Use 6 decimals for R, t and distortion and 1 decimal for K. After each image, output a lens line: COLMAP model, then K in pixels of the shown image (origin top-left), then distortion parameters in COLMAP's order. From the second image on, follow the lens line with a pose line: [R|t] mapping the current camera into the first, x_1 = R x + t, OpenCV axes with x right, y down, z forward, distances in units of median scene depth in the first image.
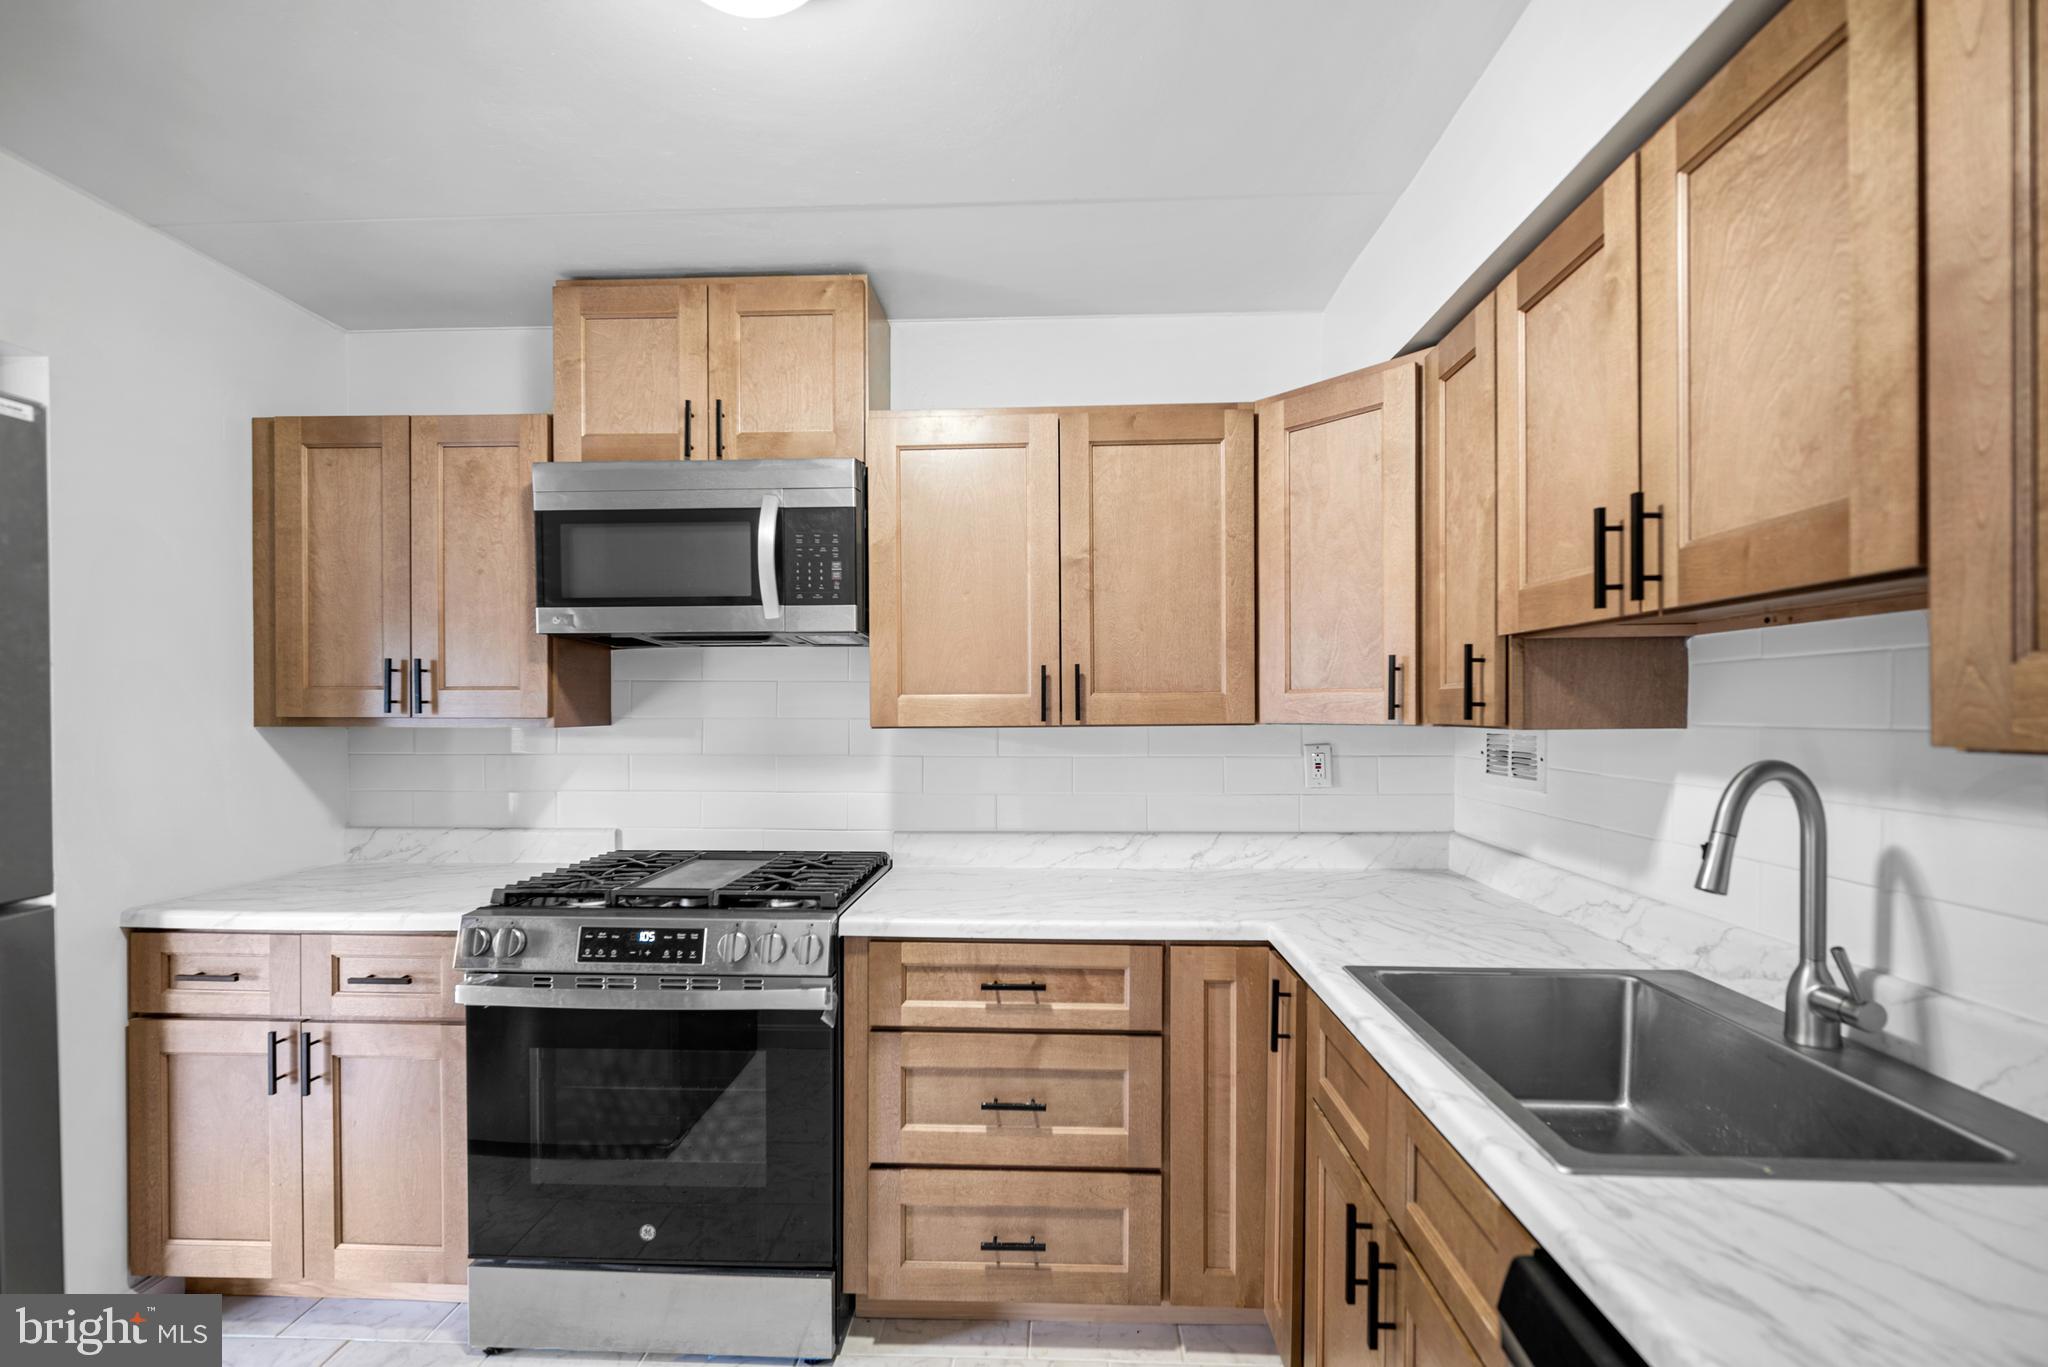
lens RADIAL K [[896.4, 0, 1021.5], [0, 896.4, 716.5], [0, 0, 1]] dist [-0.000697, 0.000549]
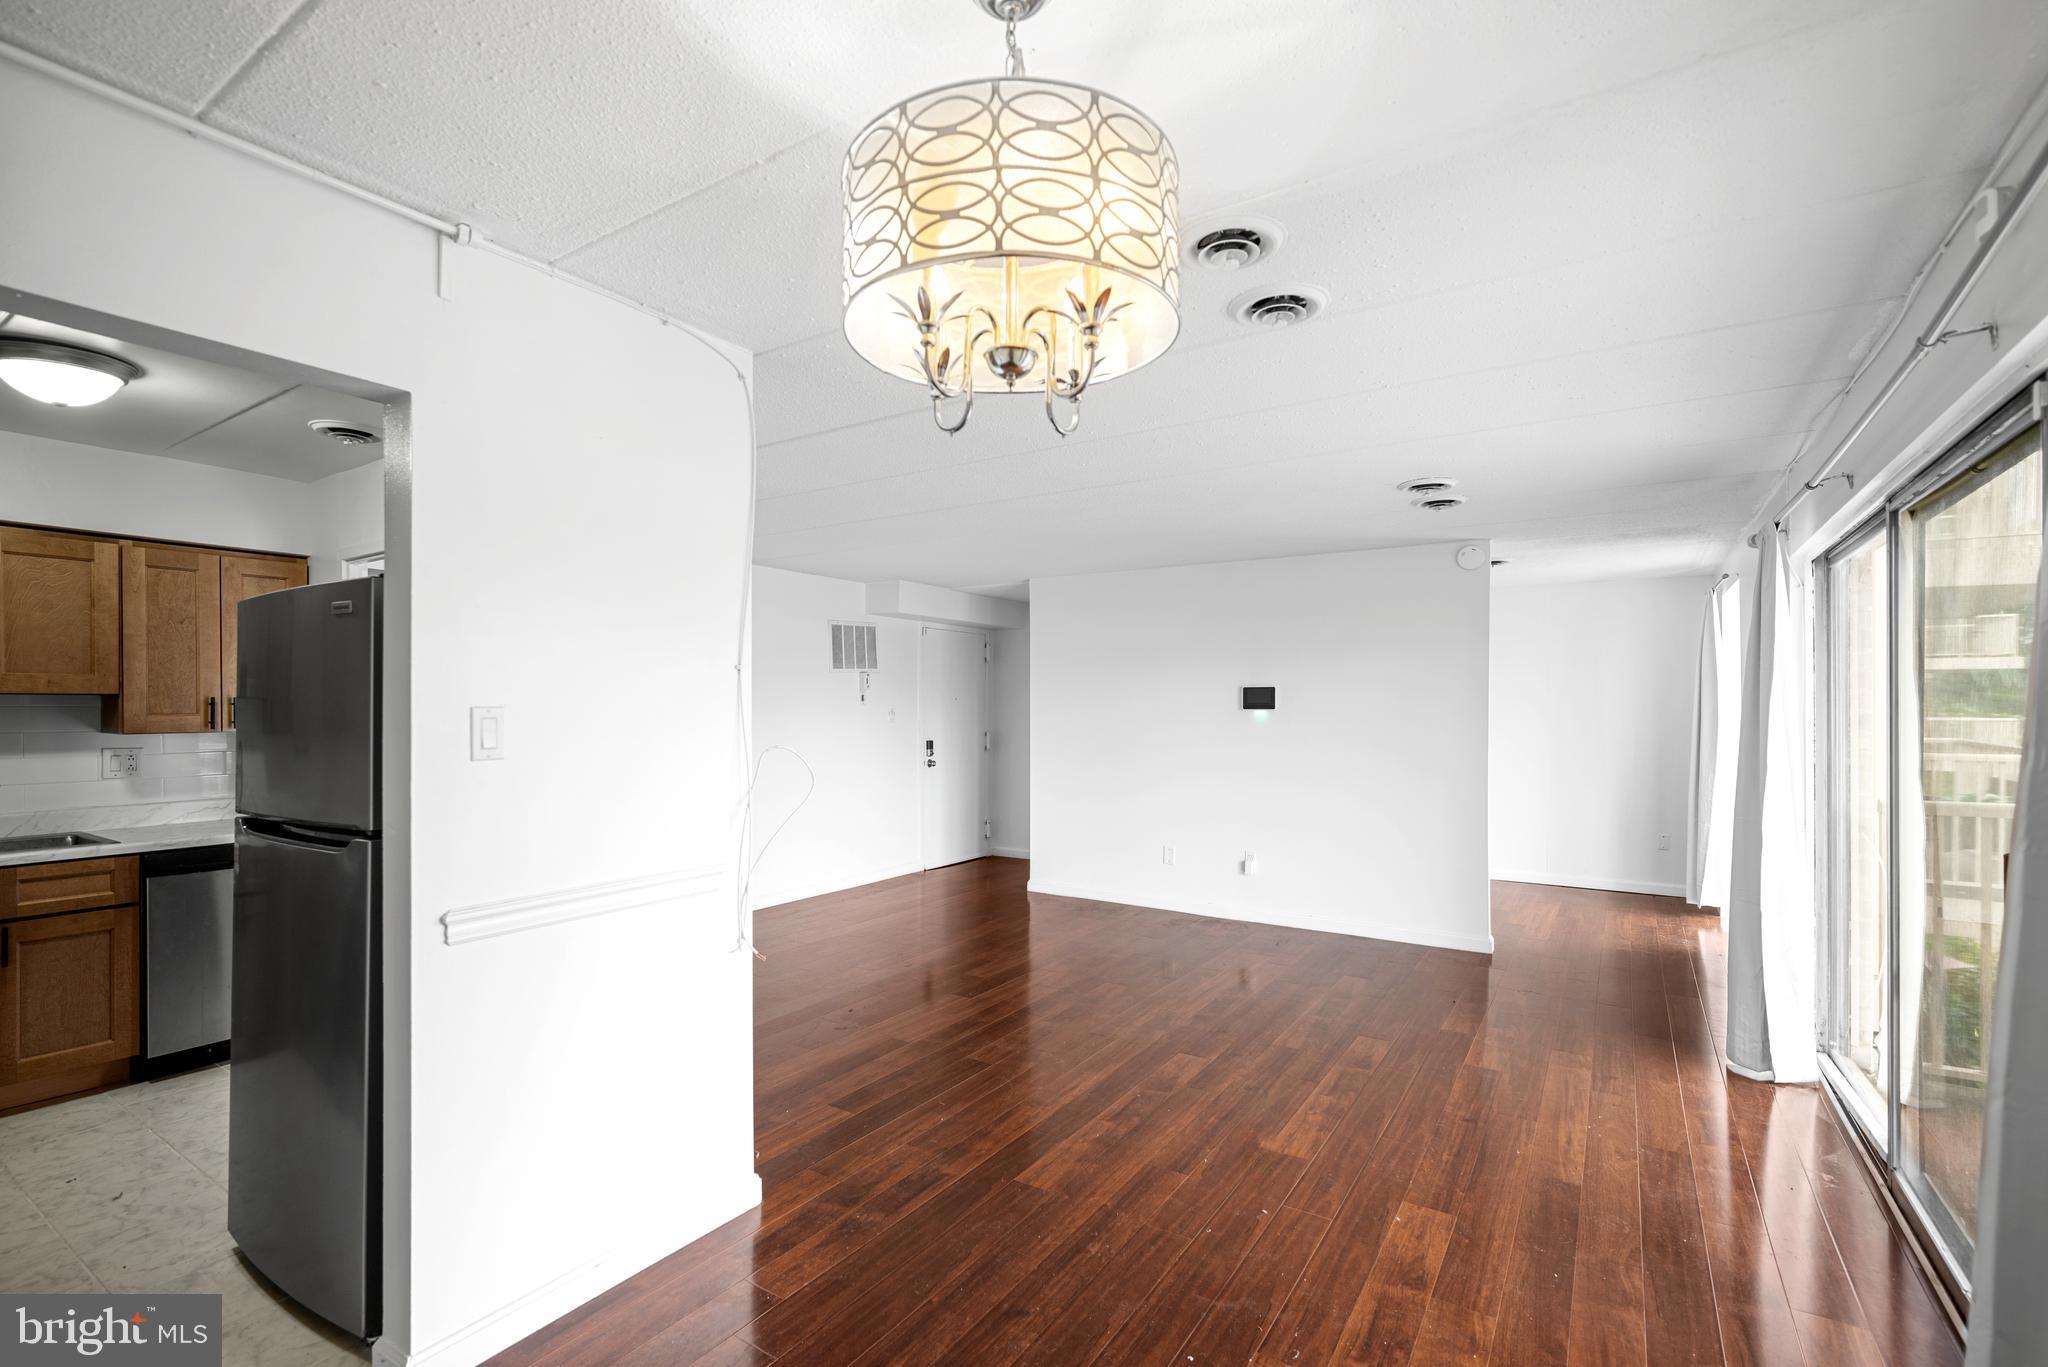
lens RADIAL K [[896.4, 0, 1010.5], [0, 896.4, 713.5], [0, 0, 1]] dist [-0.000697, 0.000549]
pose [[-0.850257, -0.004982, 0.526345, -2.037595], [0.003262, 0.999886, 0.014733, -0.048202], [-0.526358, 0.014244, -0.850144, 0.967984]]
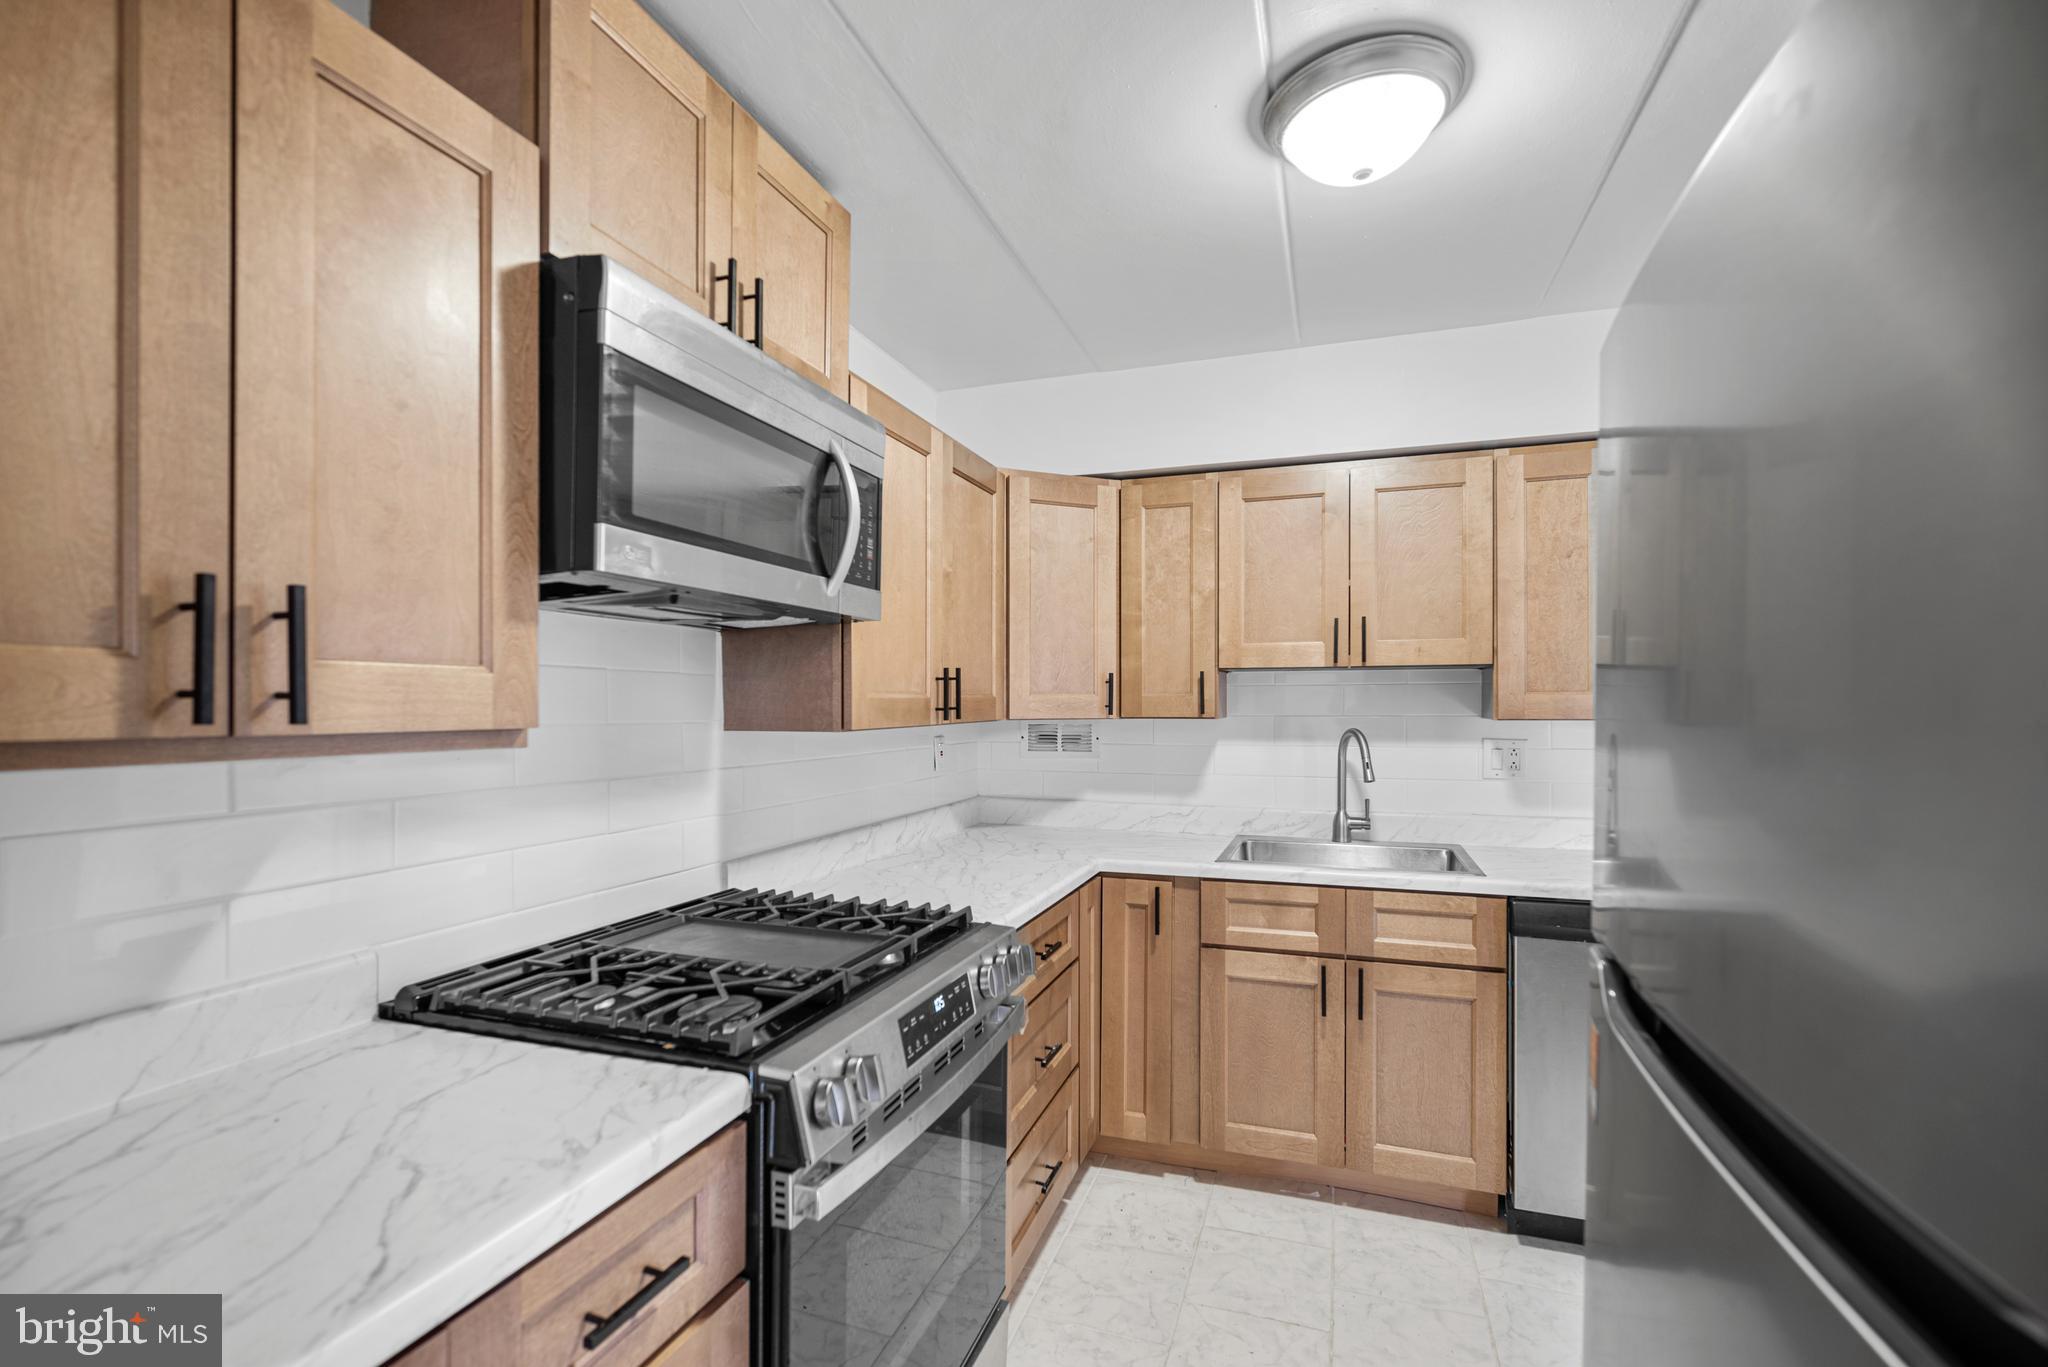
lens RADIAL K [[896.4, 0, 1007.6], [0, 896.4, 703.5], [0, 0, 1]] dist [-0.000697, 0.000549]
pose [[0.318654, 0.003279, 0.947865, -1.040757], [0.008103, 0.999948, -0.006183, -0.007819], [-0.947836, 0.009650, 0.318611, 0.638380]]
